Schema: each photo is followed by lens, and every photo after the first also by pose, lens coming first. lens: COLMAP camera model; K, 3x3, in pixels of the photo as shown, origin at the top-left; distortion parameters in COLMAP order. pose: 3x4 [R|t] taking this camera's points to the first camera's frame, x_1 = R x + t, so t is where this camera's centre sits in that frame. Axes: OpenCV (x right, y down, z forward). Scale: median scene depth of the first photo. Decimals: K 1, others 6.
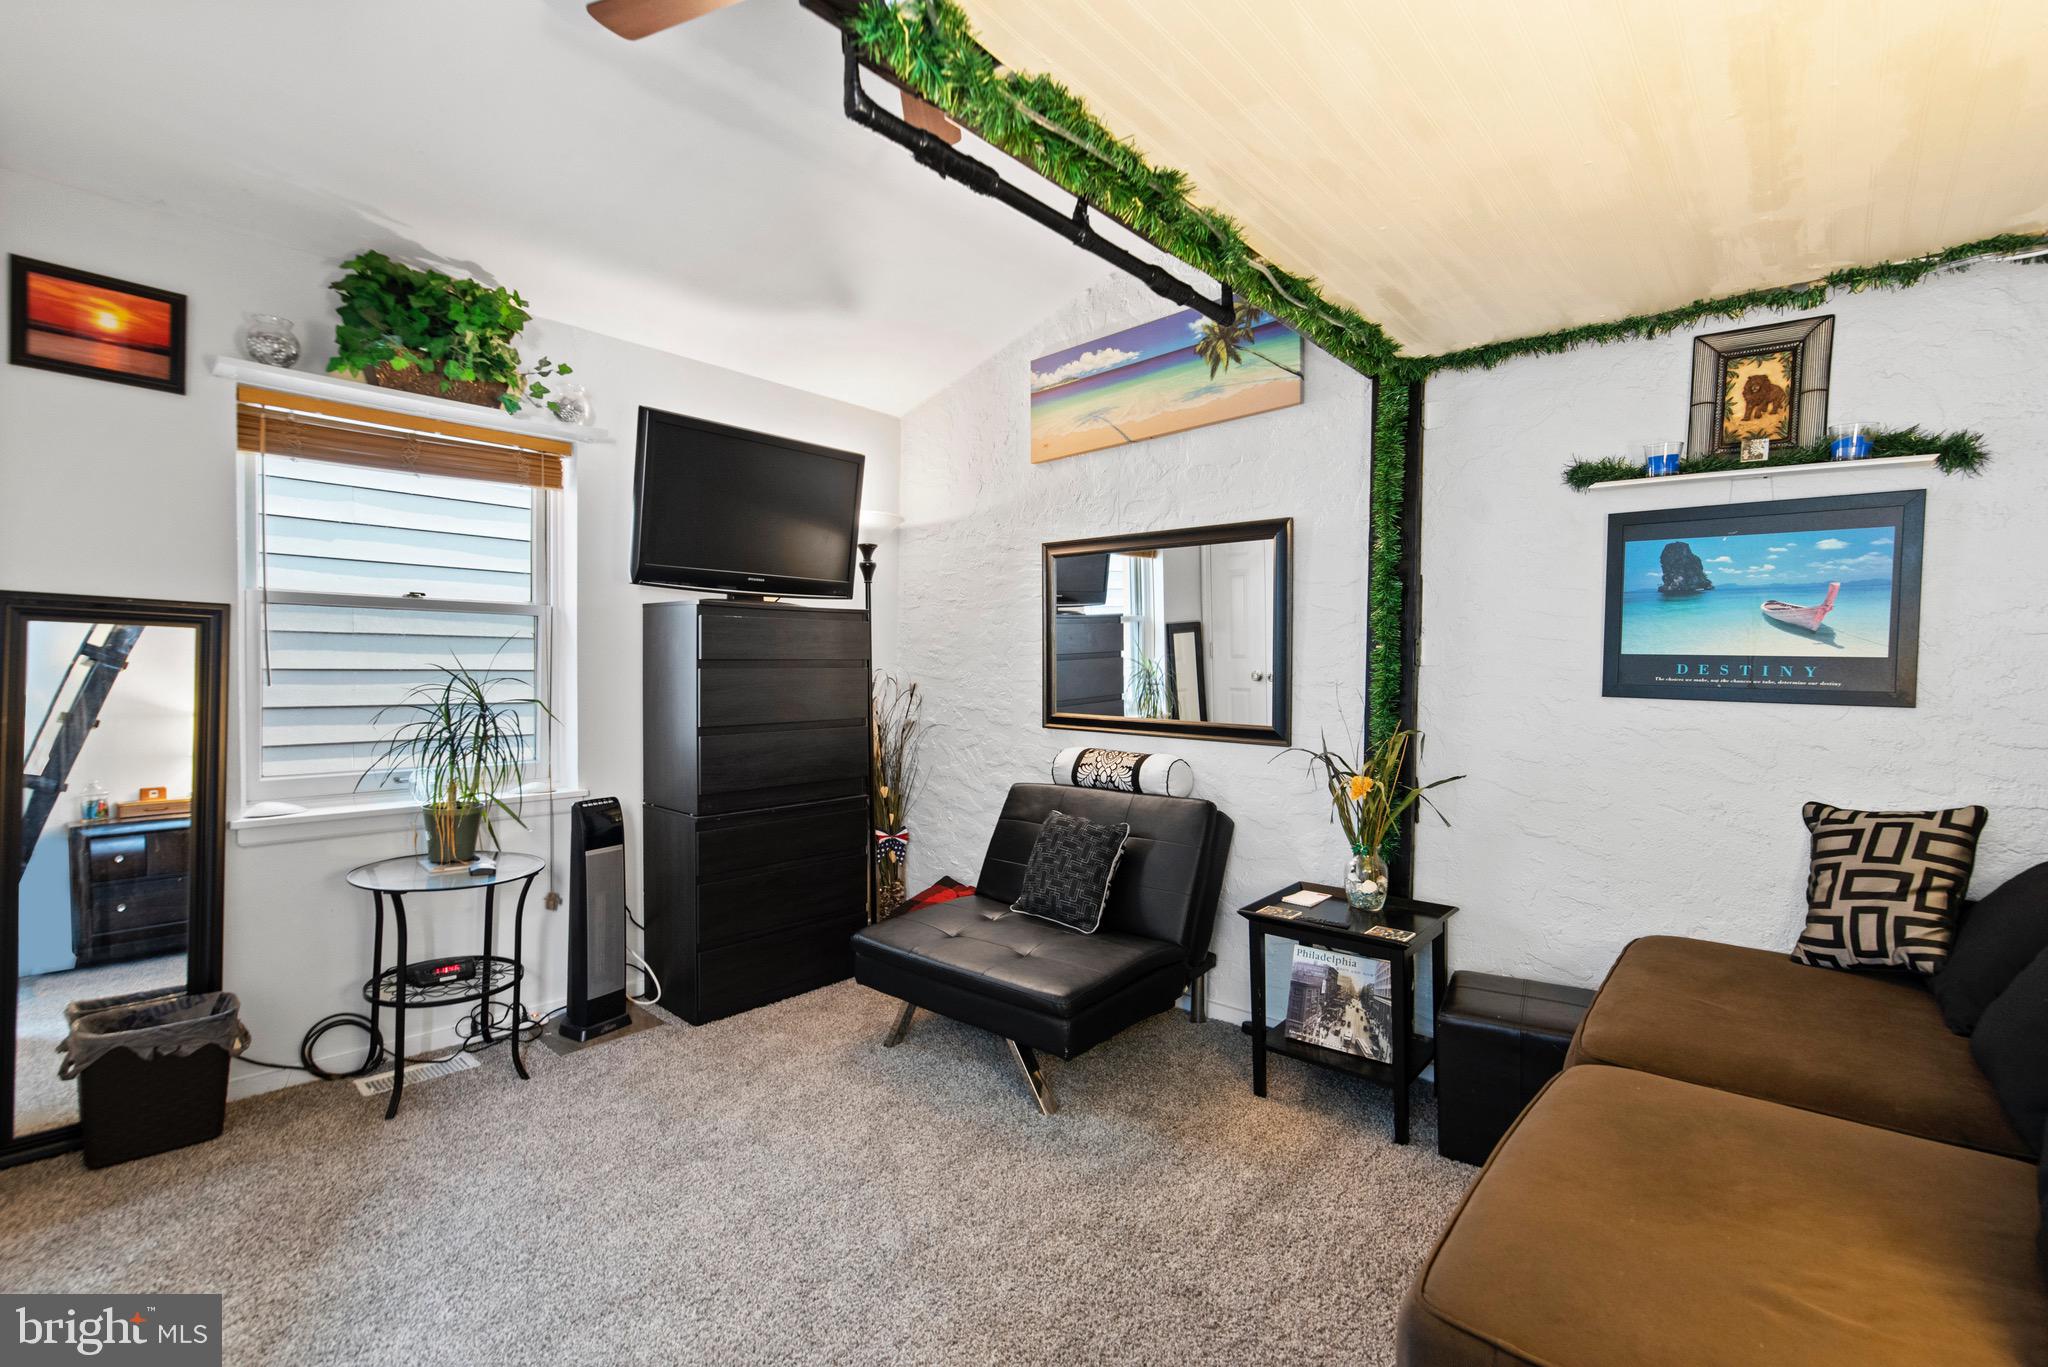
lens RADIAL K [[892.6, 0, 1021.4], [0, 892.6, 690.2], [0, 0, 1]] dist [-0.000641, -0.000322]
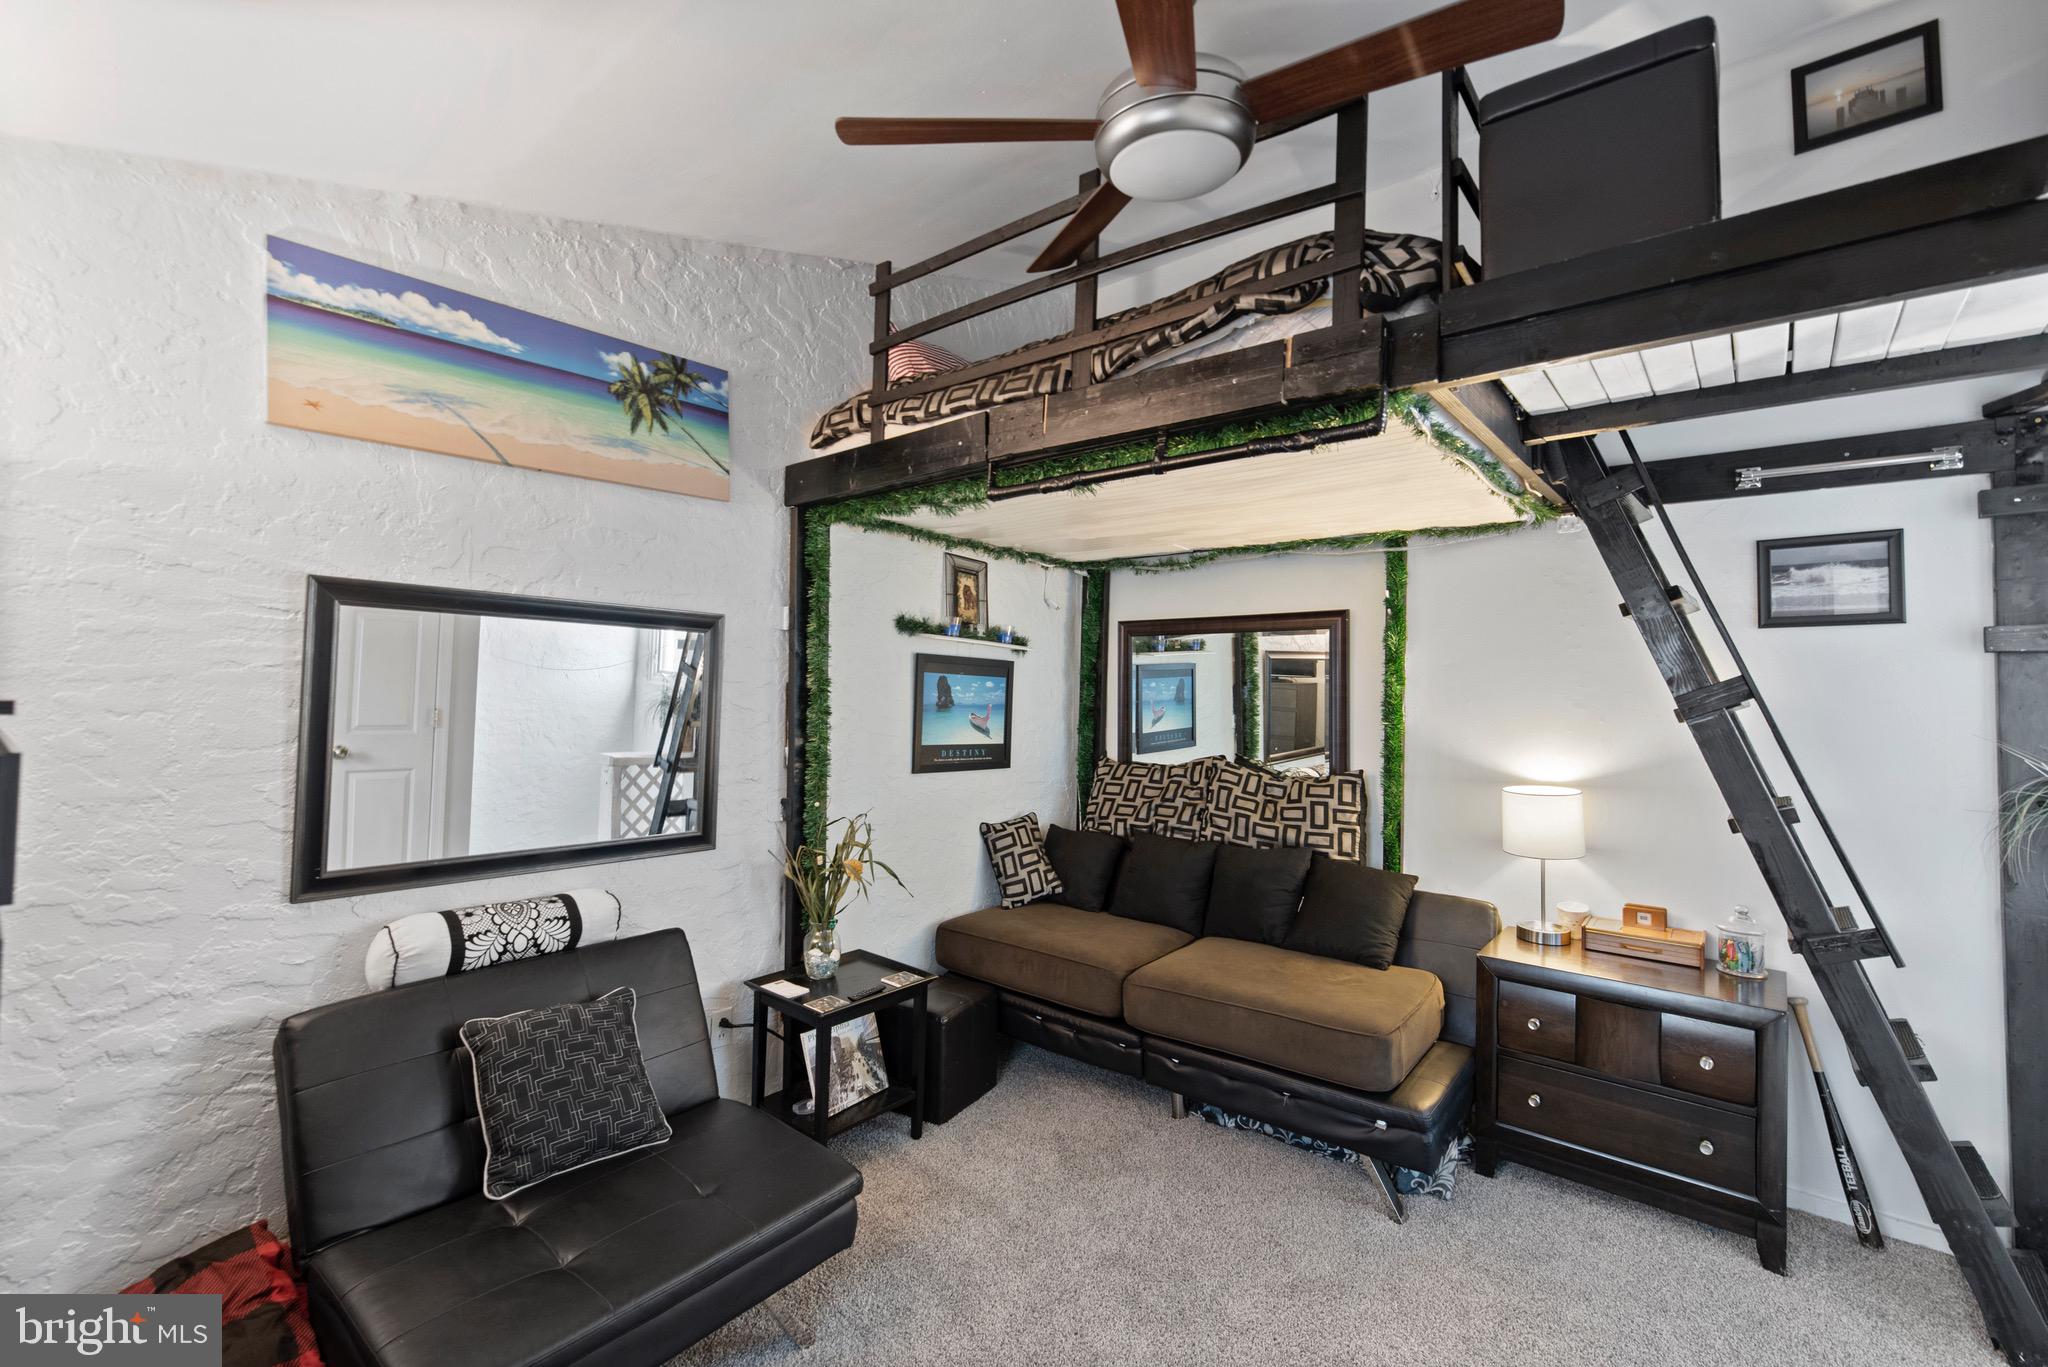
lens RADIAL K [[889.6, 0, 1020.0], [0, 889.6, 665.6], [0, 0, 1]] dist [0.001691, -0.000388]
pose [[-0.042193, 0.015830, 0.998984, -0.869150], [0.001060, 0.999875, -0.015800, -0.153142], [-0.999109, 0.000392, -0.042204, 0.896053]]
